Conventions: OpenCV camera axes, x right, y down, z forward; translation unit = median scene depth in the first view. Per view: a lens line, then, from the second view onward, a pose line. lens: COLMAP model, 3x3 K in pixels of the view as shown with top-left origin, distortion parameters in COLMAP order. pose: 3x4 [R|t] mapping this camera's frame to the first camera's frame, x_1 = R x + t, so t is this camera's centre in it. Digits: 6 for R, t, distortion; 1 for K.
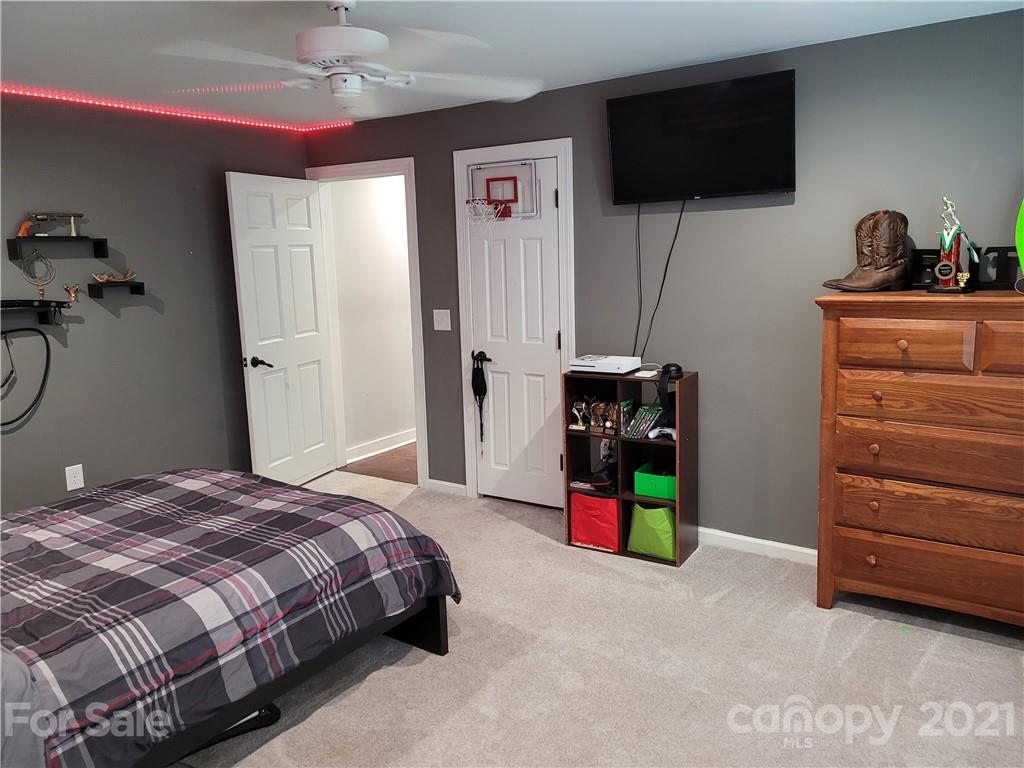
lens RADIAL K [[767.3, 0, 511.9], [0, 767.3, 379.8], [0, 0, 1]] dist [0.027837, 0.004155]
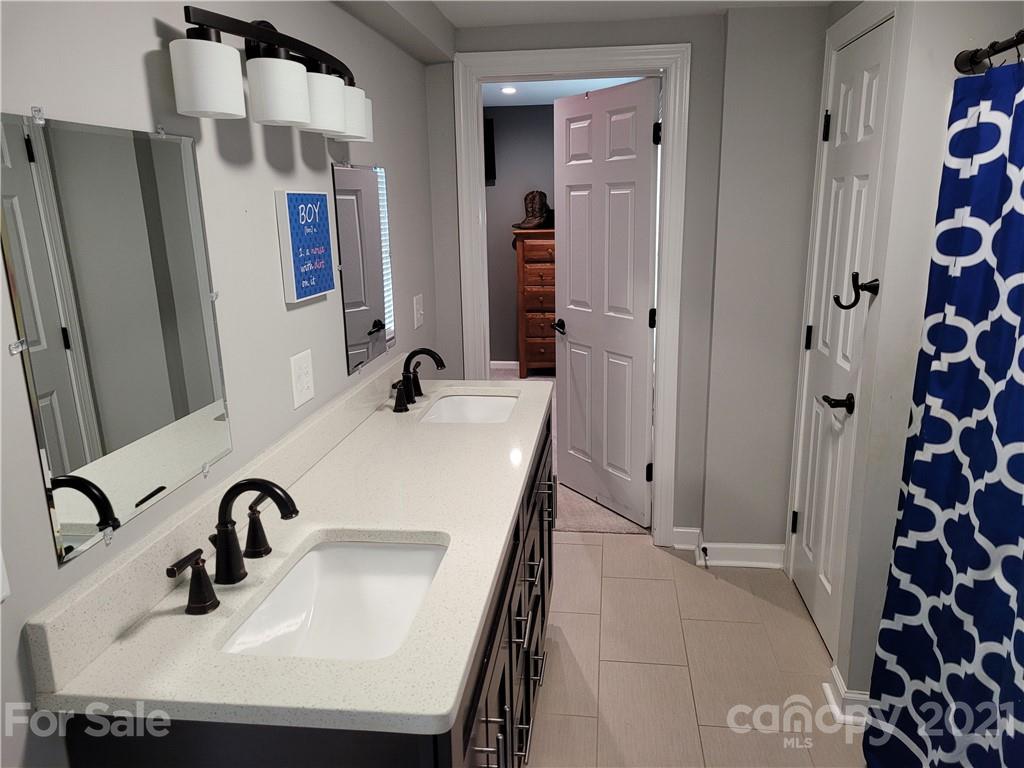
lens RADIAL K [[767.3, 0, 511.5], [0, 767.3, 385.6], [0, 0, 1]] dist [0.027837, 0.004155]
pose [[0.889530, -0.096114, 0.446653, -0.612769], [0.067723, 0.994560, 0.079145, 0.153237], [-0.451831, -0.040153, 0.891200, -0.937469]]
